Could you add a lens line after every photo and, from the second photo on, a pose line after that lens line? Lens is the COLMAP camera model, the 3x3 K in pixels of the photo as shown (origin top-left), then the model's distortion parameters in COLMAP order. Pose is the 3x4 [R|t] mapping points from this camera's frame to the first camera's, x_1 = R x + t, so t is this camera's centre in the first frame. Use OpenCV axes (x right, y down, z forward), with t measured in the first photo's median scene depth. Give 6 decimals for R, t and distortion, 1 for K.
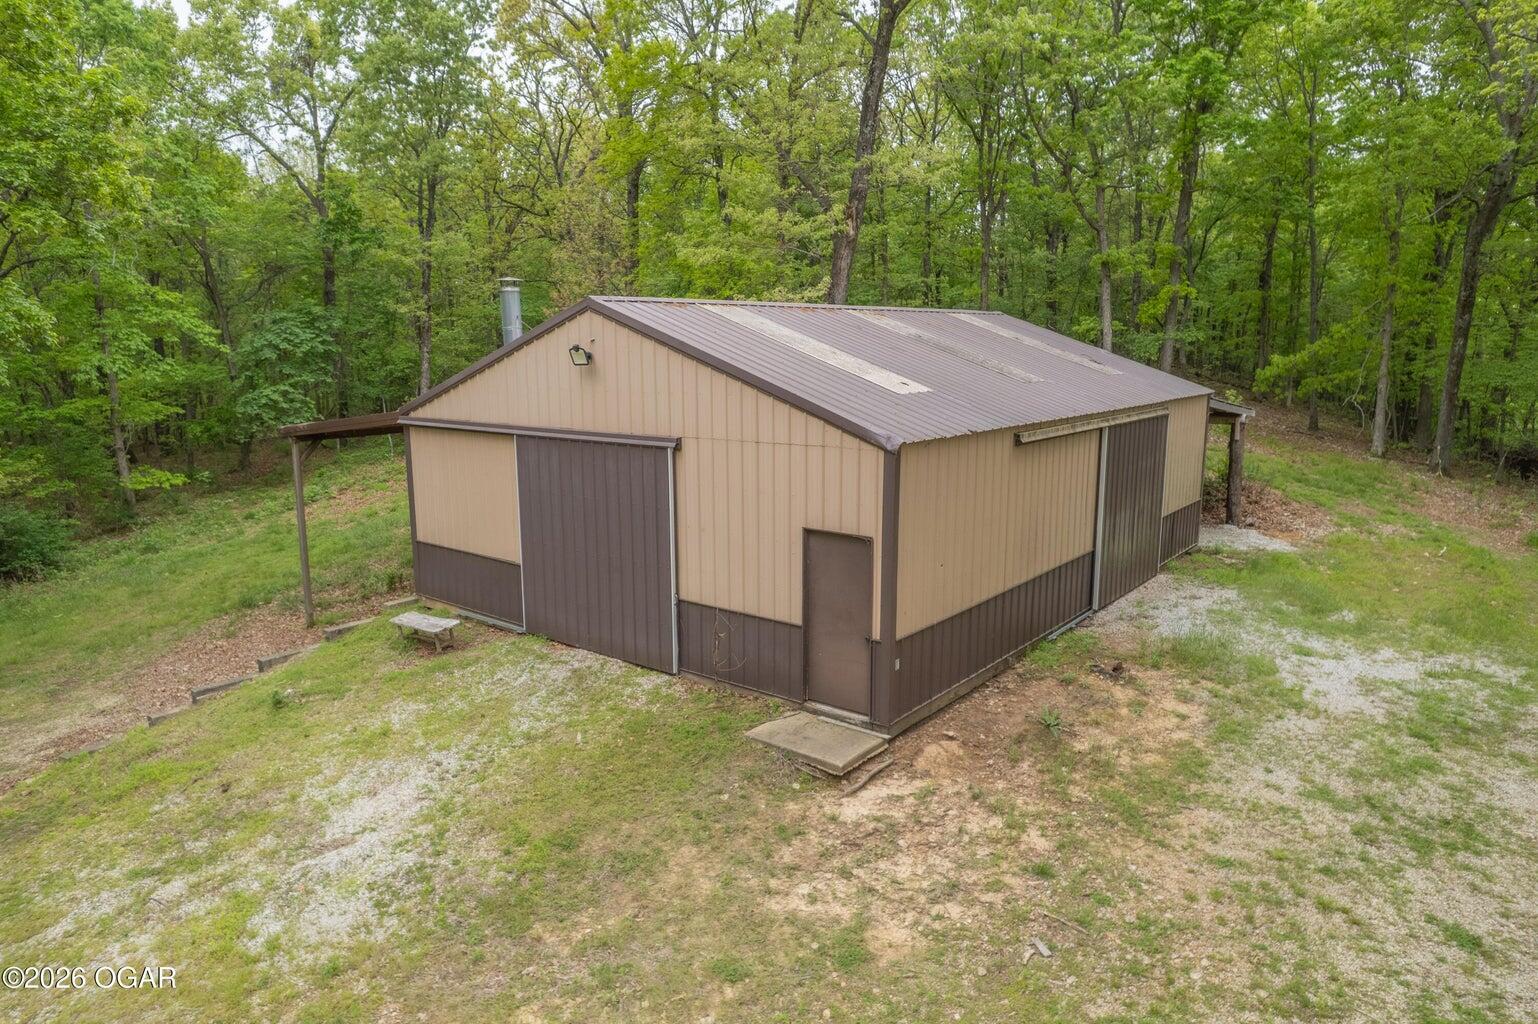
lens RADIAL K [[984.8, 0, 760.6], [0, 984.8, 508.5], [0, 0, 1]] dist [-0.002275, 0.000875]
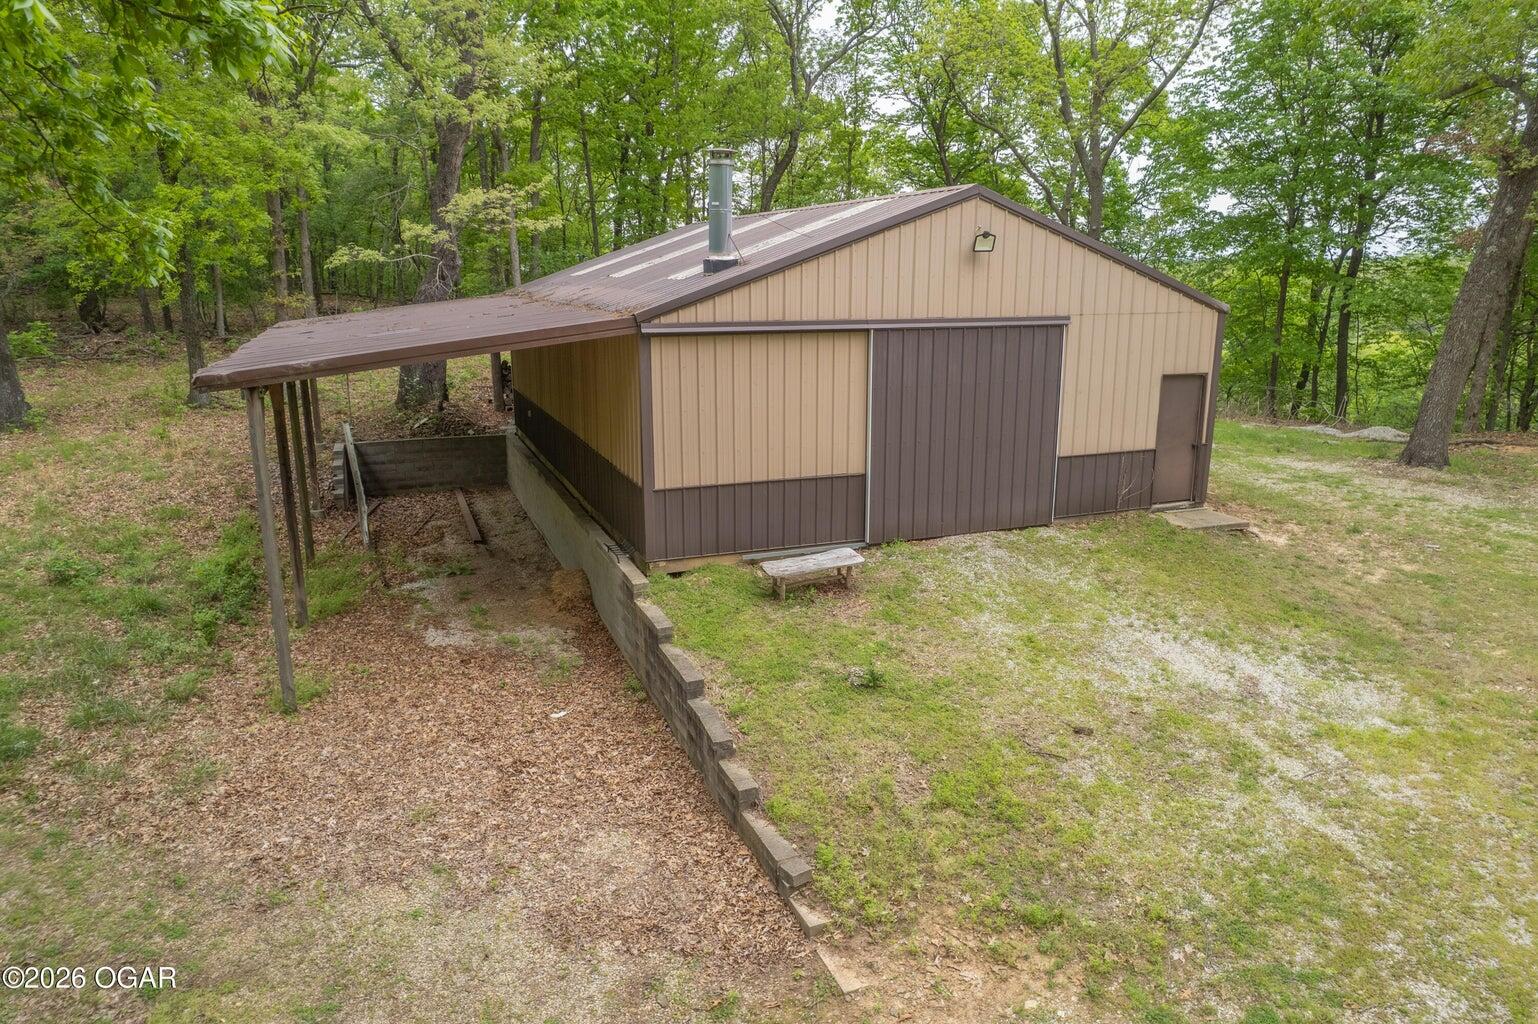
lens RADIAL K [[984.8, 0, 760.6], [0, 984.8, 508.5], [0, 0, 1]] dist [-0.002275, 0.000875]
pose [[0.475840, -0.199374, 0.856637, -1.399707], [0.146611, 0.978322, 0.146257, -0.078107], [-0.867226, 0.055997, 0.494755, 0.811347]]
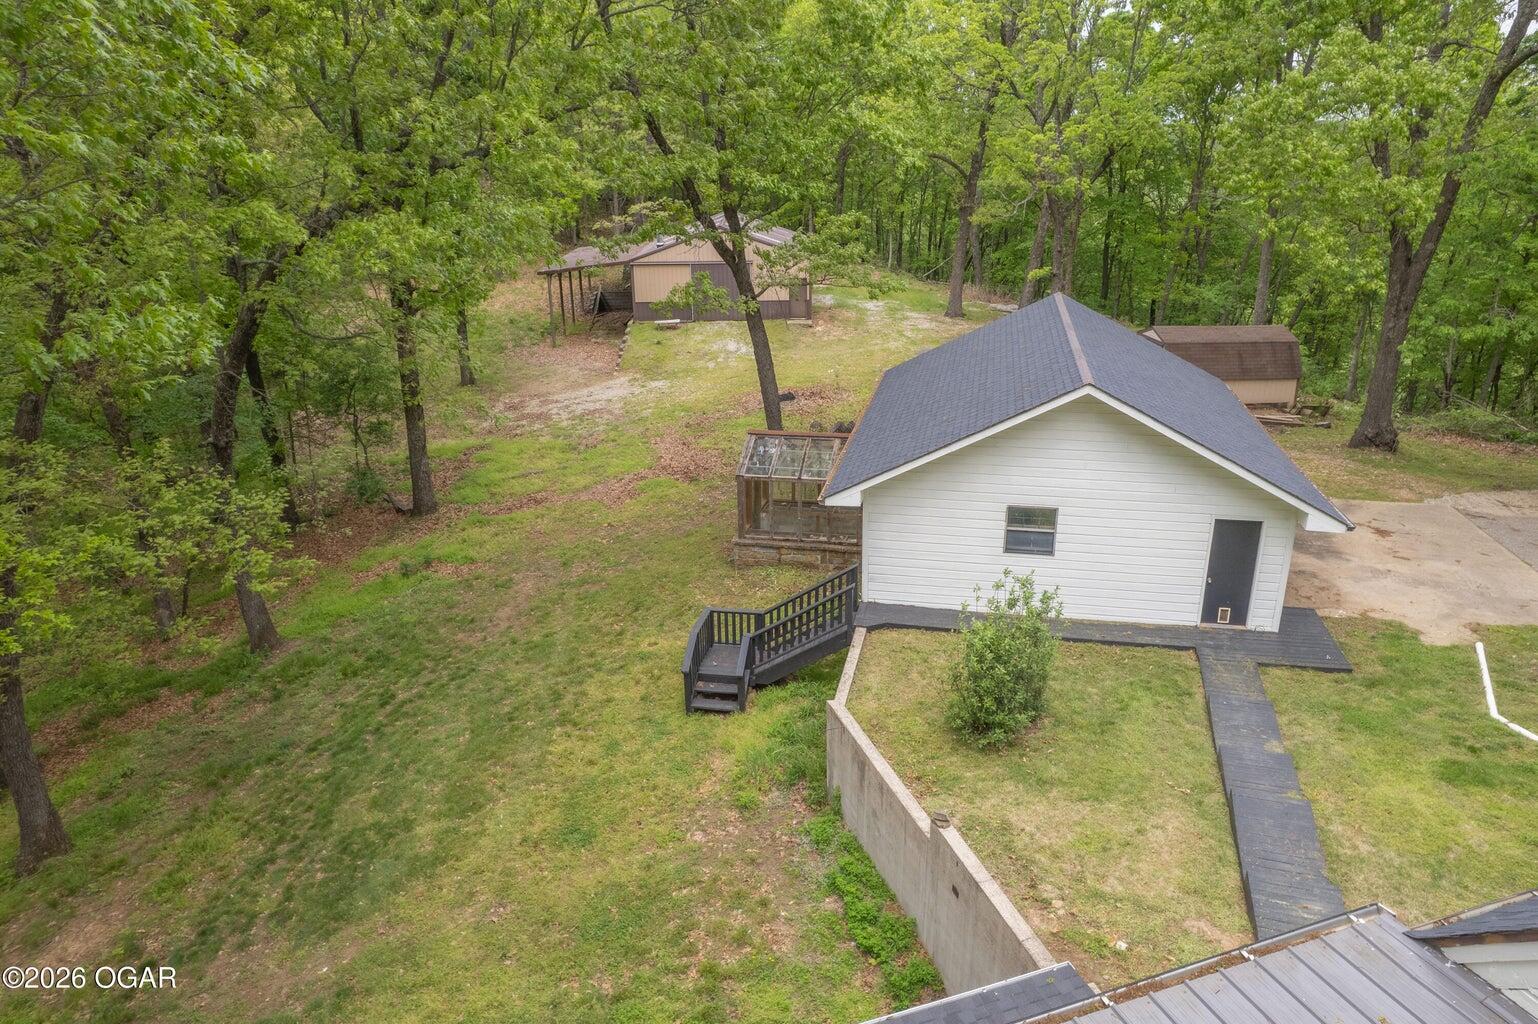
lens RADIAL K [[984.8, 0, 760.6], [0, 984.8, 508.5], [0, 0, 1]] dist [-0.002275, 0.000875]
pose [[0.756463, -0.226366, 0.613614, -3.121446], [0.118260, 0.970072, 0.212074, 0.076141], [-0.643256, -0.087860, 0.760594, -2.541706]]
